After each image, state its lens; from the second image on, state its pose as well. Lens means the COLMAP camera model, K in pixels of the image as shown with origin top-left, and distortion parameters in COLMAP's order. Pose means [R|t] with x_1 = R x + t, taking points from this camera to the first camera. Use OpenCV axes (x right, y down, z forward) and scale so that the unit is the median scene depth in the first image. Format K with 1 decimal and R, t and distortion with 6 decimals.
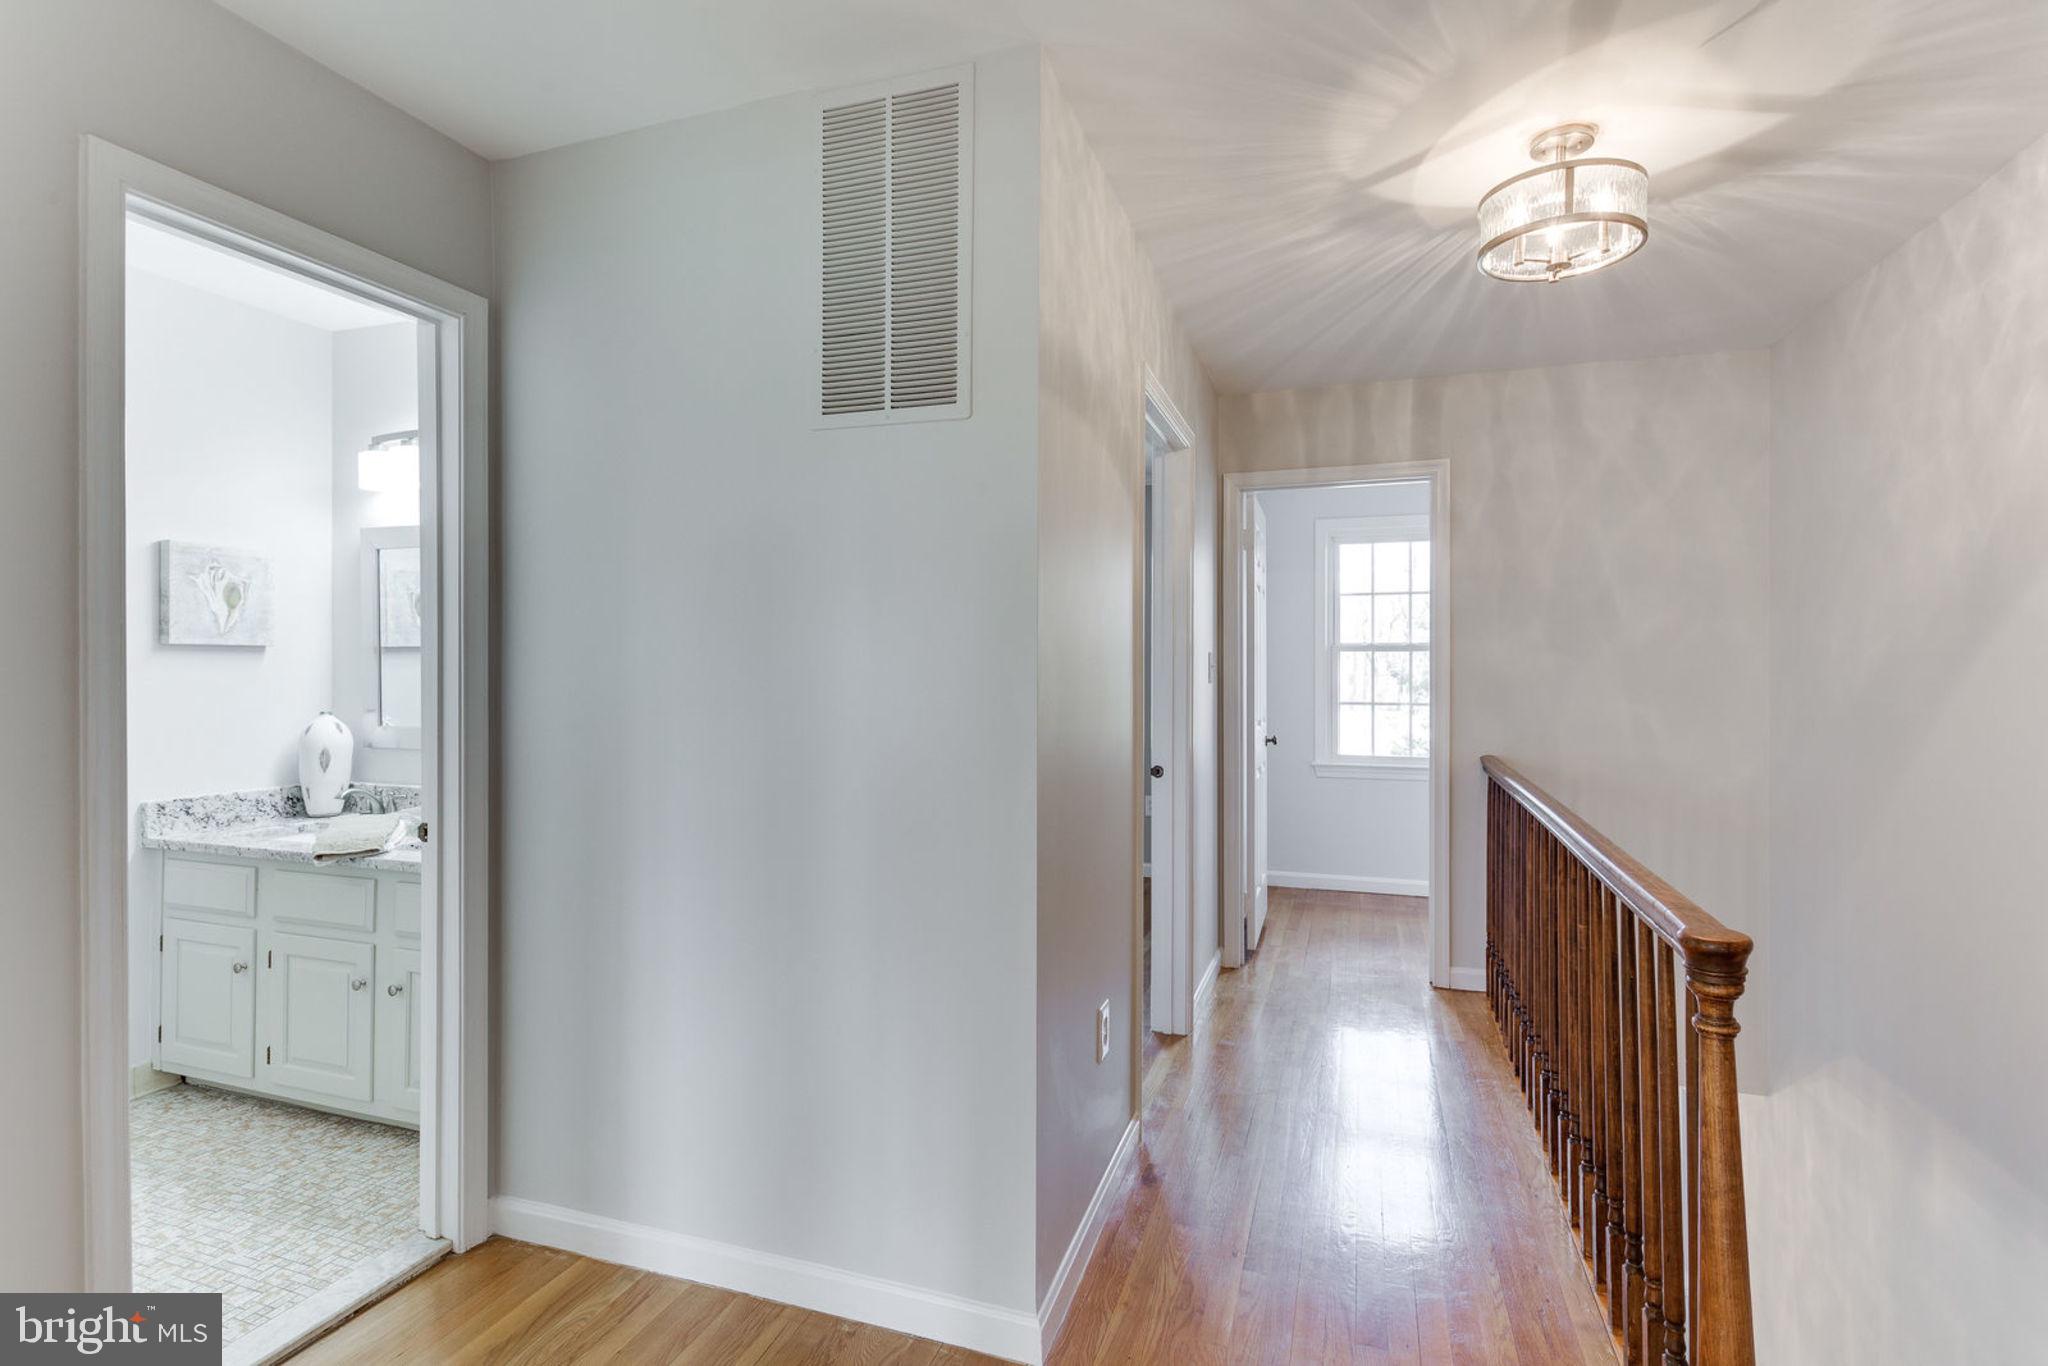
lens RADIAL K [[995.1, 0, 1033.5], [0, 995.1, 665.8], [0, 0, 1]] dist [-0.002847, -0.001206]
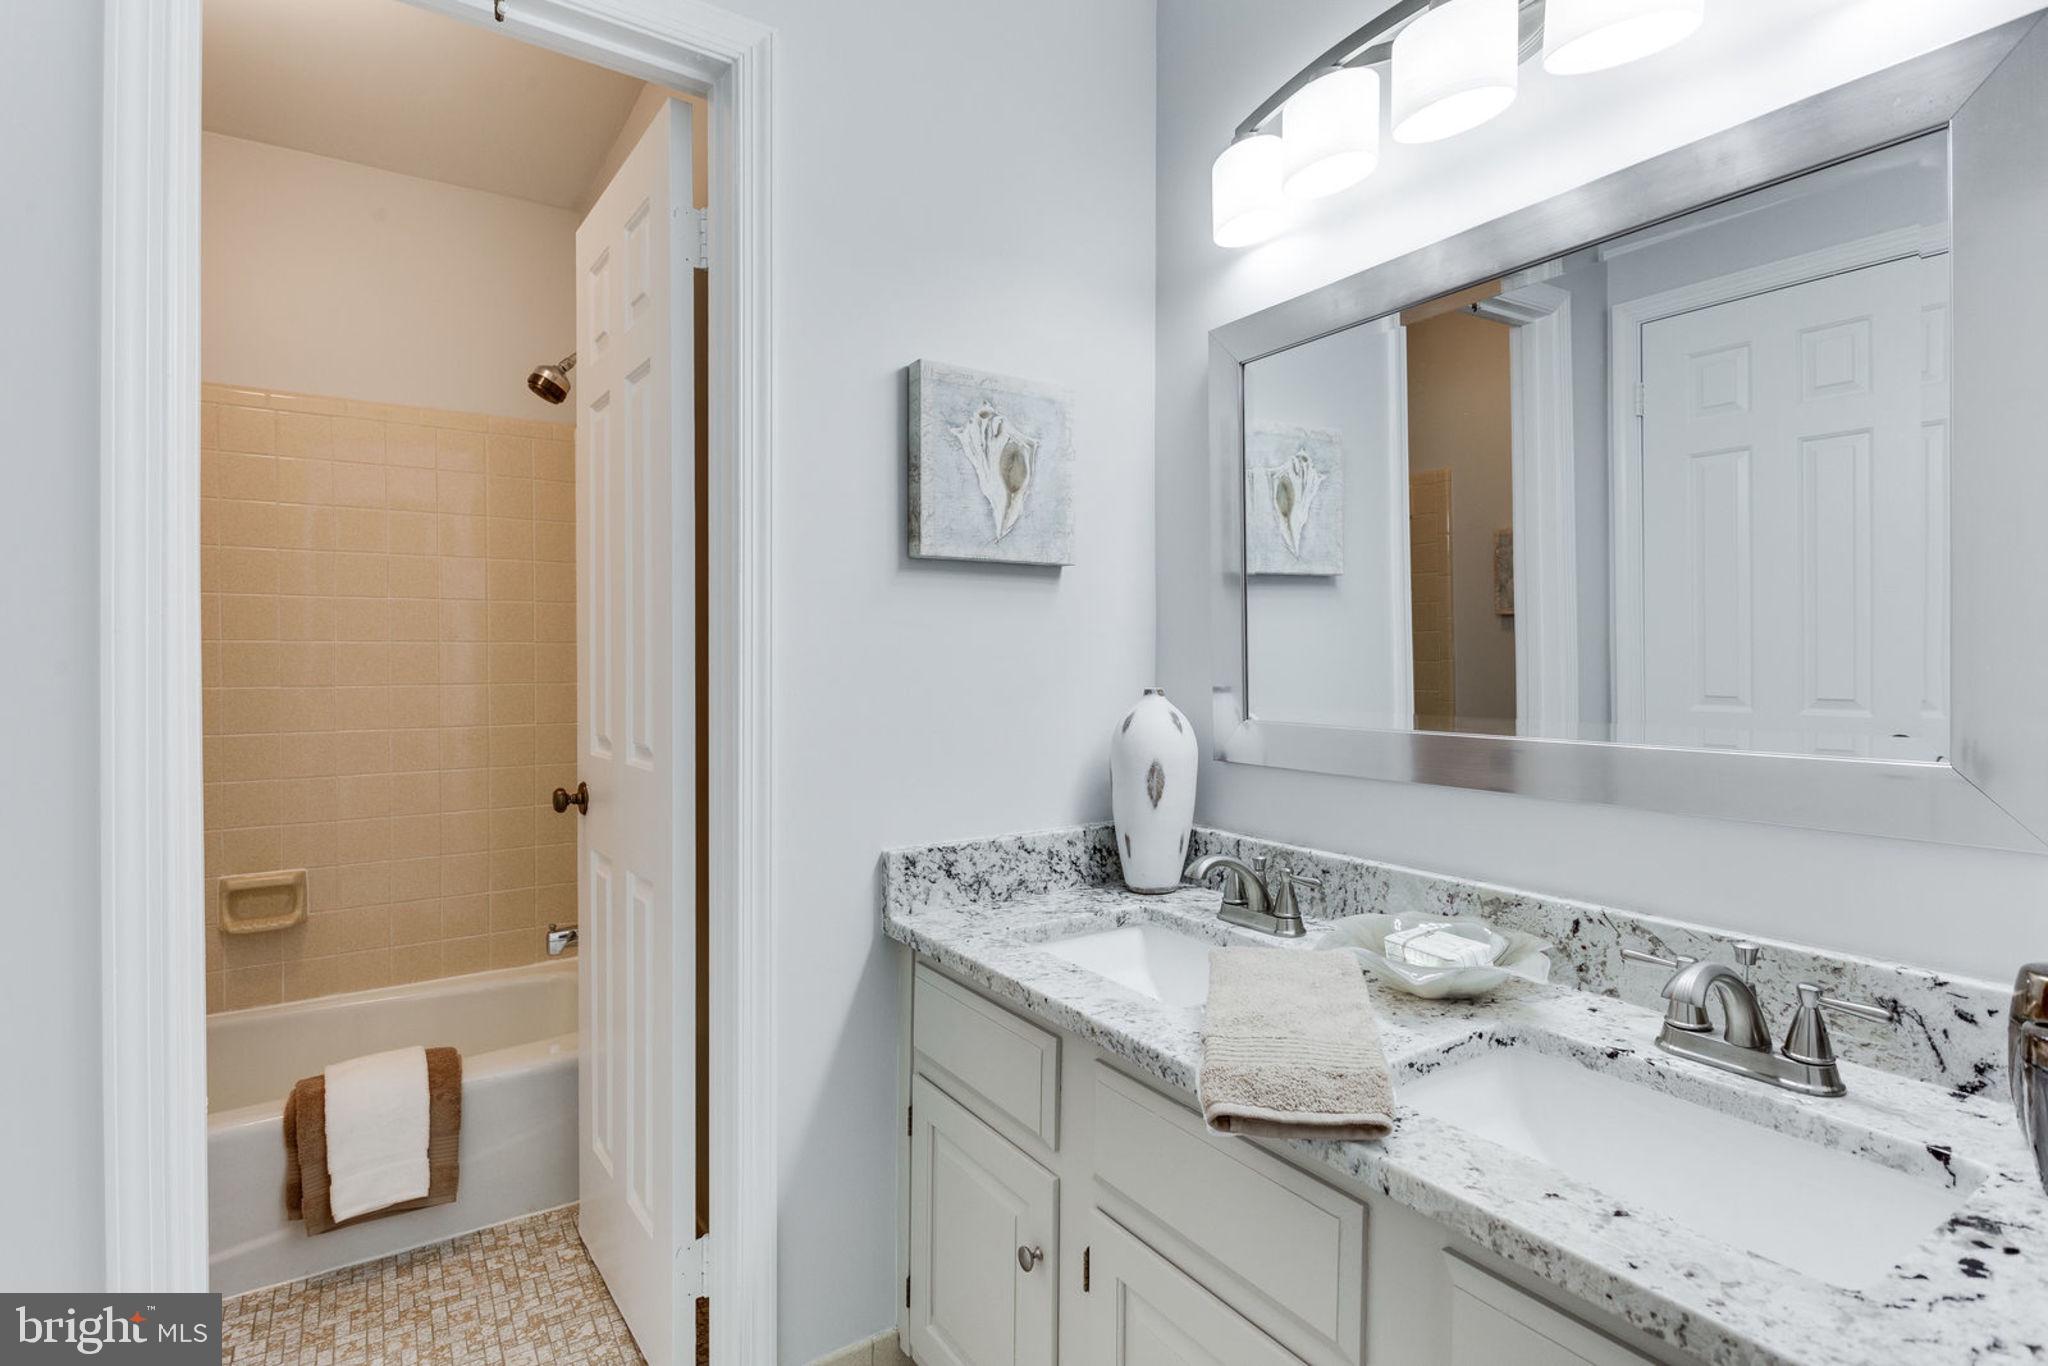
lens RADIAL K [[995.1, 0, 1018.1], [0, 995.1, 662.1], [0, 0, 1]] dist [-0.002847, -0.001206]
pose [[0.785772, 0.005643, -0.618491, -0.473242], [0.002309, 0.999925, 0.012057, 0.026916], [0.618512, -0.010902, 0.785700, 0.579720]]
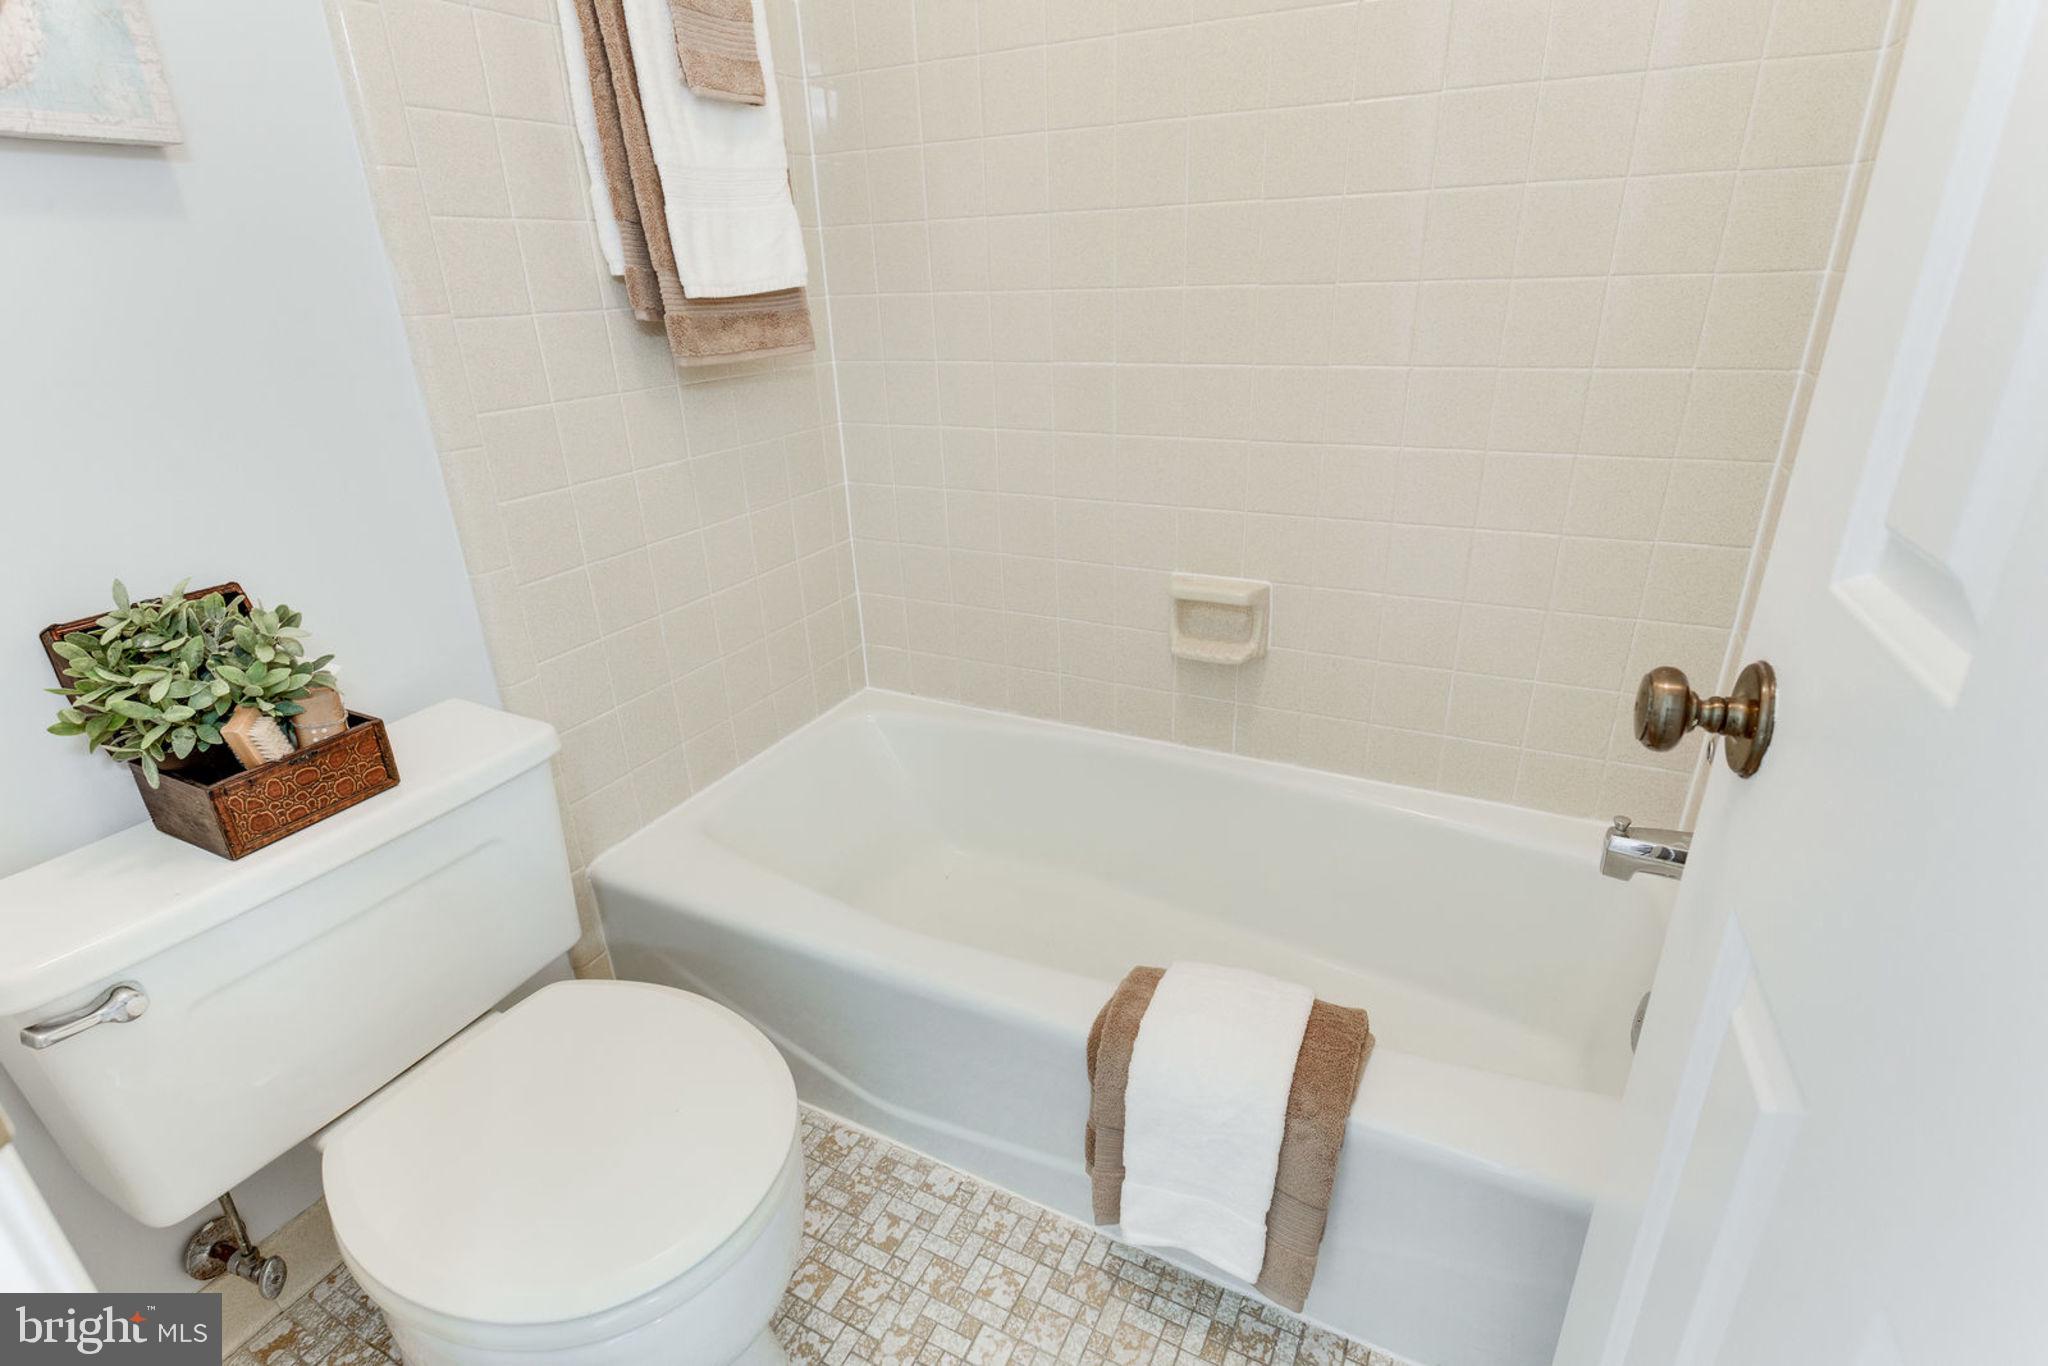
lens RADIAL K [[995.1, 0, 1021.2], [0, 995.1, 671.7], [0, 0, 1]] dist [-0.002847, -0.001206]
pose [[-0.148585, 0.378563, -0.913571, -0.762467], [0.035099, 0.925263, 0.377700, 0.037759], [0.988277, 0.024055, -0.150767, 0.729576]]
